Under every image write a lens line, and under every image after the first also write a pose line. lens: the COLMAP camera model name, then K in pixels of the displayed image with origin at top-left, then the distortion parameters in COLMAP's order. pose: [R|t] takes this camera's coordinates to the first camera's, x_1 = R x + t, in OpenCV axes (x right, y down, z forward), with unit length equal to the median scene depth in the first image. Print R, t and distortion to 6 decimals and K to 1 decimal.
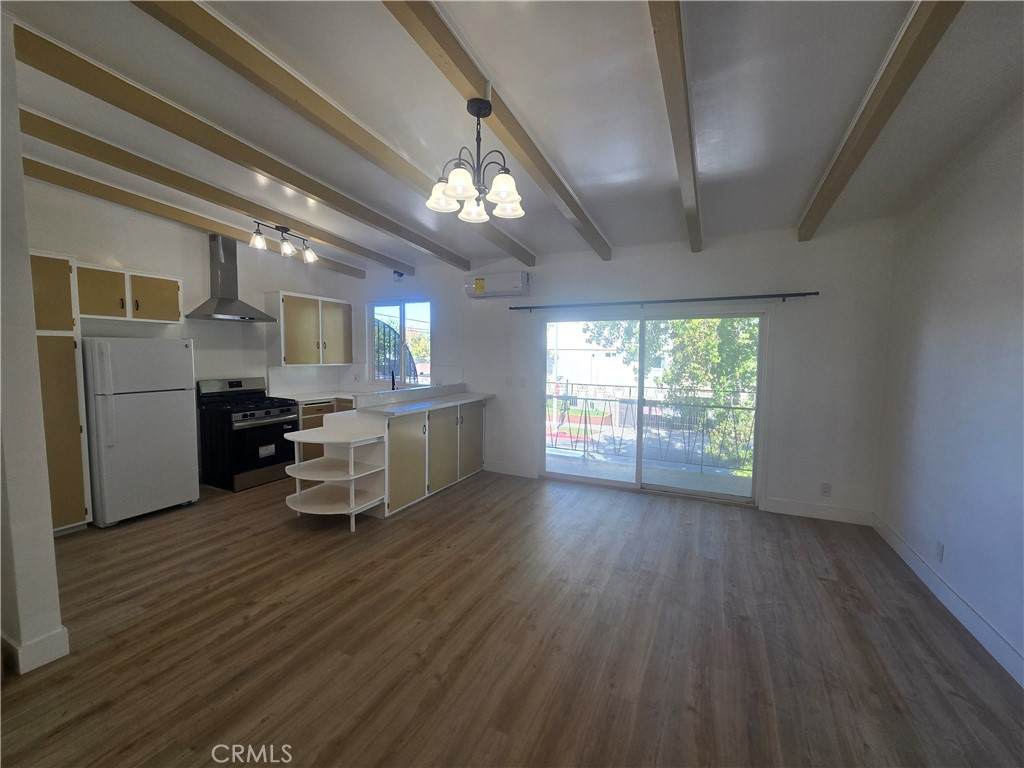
lens RADIAL K [[419.9, 0, 515.3], [0, 419.9, 383.2], [0, 0, 1]] dist [0.000117, -0.001104]
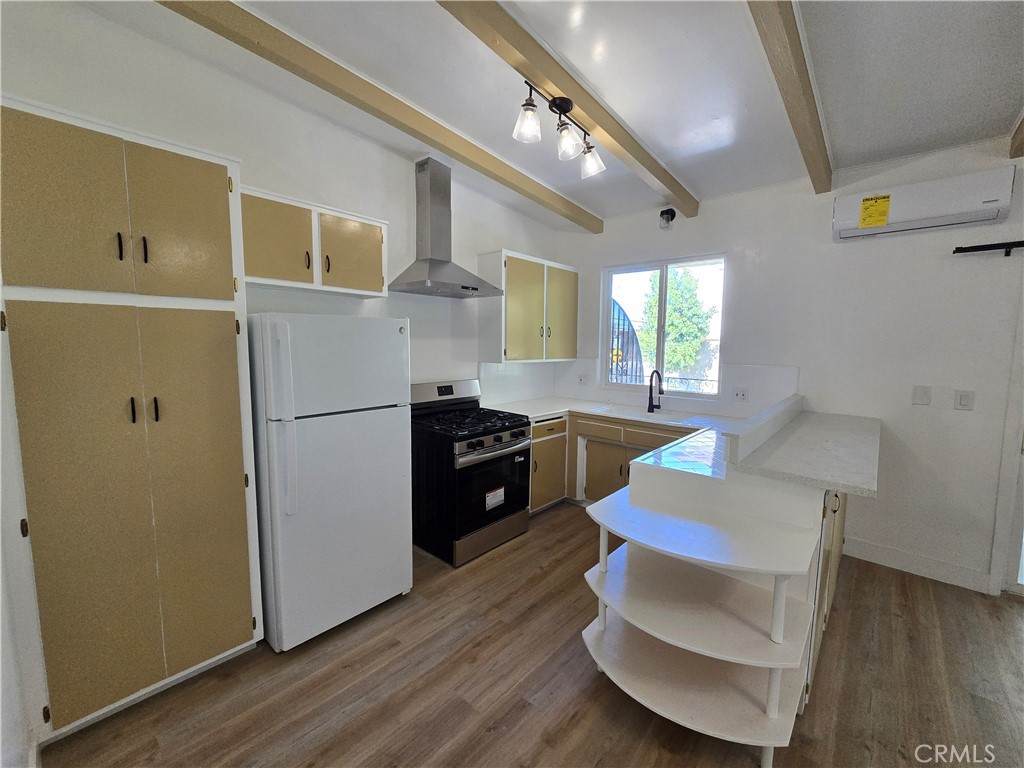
lens RADIAL K [[419.9, 0, 519.1], [0, 419.9, 382.3], [0, 0, 1]] dist [0.000117, -0.001104]
pose [[0.962176, 0.020283, -0.271673, -0.449765], [-0.015809, 0.999701, 0.018647, -0.029562], [0.271970, -0.013647, 0.962209, 0.470389]]
